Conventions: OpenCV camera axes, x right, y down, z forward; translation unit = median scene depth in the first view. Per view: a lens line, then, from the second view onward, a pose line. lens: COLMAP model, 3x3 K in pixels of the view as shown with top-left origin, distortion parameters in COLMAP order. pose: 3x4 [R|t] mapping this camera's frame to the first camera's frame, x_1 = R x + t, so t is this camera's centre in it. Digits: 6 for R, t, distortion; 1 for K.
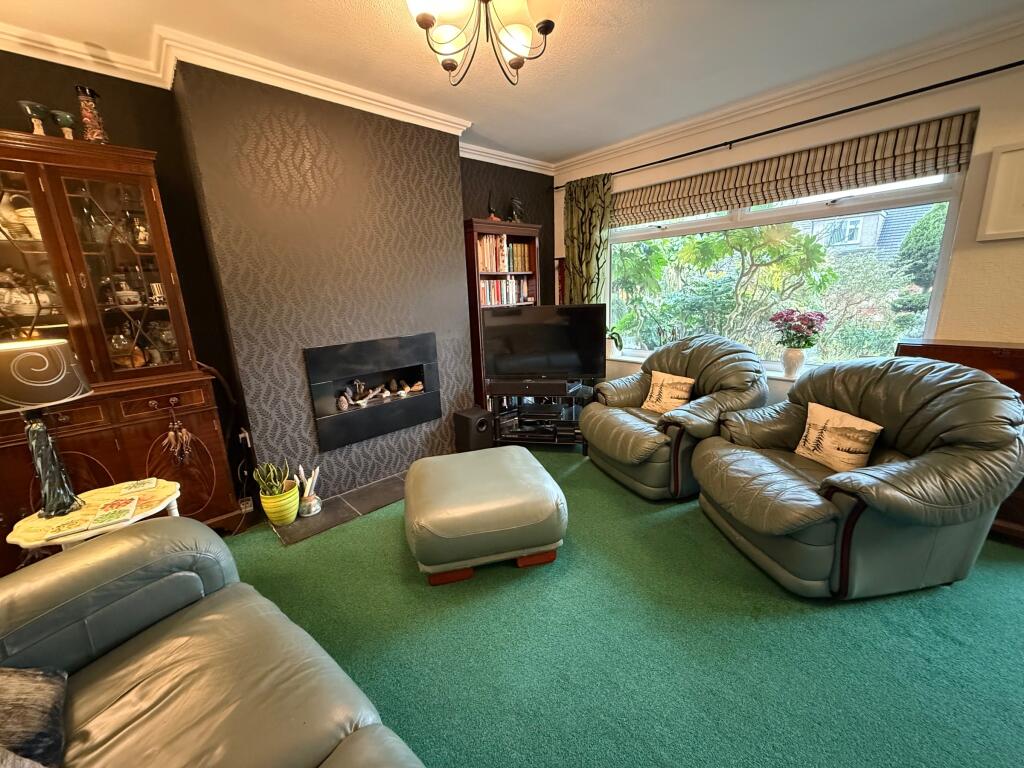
lens RADIAL K [[406.1, 0, 510.6], [0, 406.1, 384.9], [0, 0, 1]] dist [-0.003387, -0.000266]
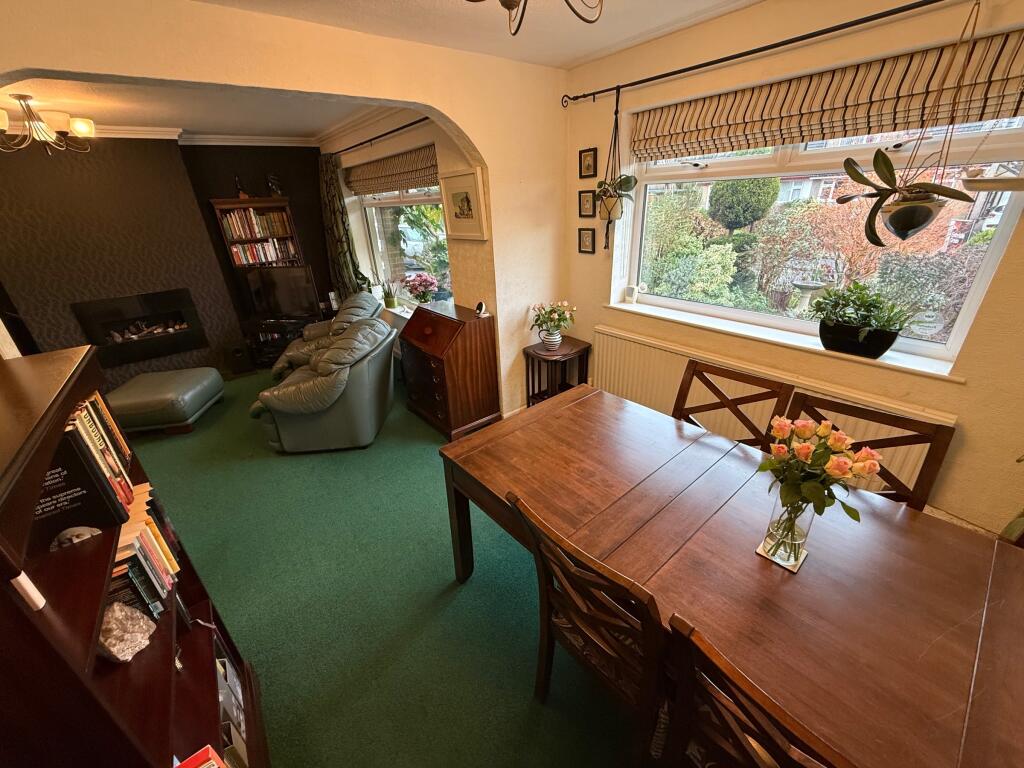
lens RADIAL K [[413.7, 0, 512.0], [0, 413.7, 384.0], [0, 0, 1]] dist [0.012205, 0.000238]
pose [[0.994984, 0.026455, -0.096473, 1.111272], [-0.006625, 0.979705, 0.200333, -0.099007], [0.099815, -0.198689, 0.974966, -0.401763]]
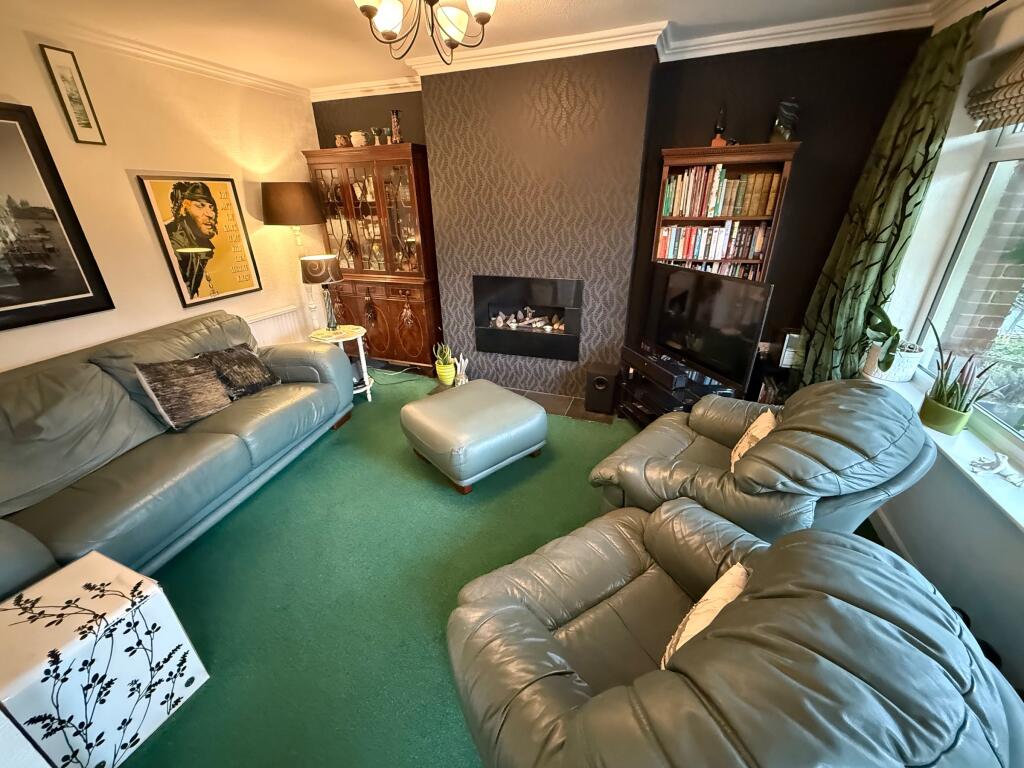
lens RADIAL K [[413.7, 0, 512.0], [0, 413.7, 384.0], [0, 0, 1]] dist [0.012205, 0.000238]
pose [[0.437926, 0.393258, -0.808436, 0.676318], [-0.210075, 0.919118, 0.333302, -0.197441], [0.874122, 0.023871, 0.485119, 0.343256]]
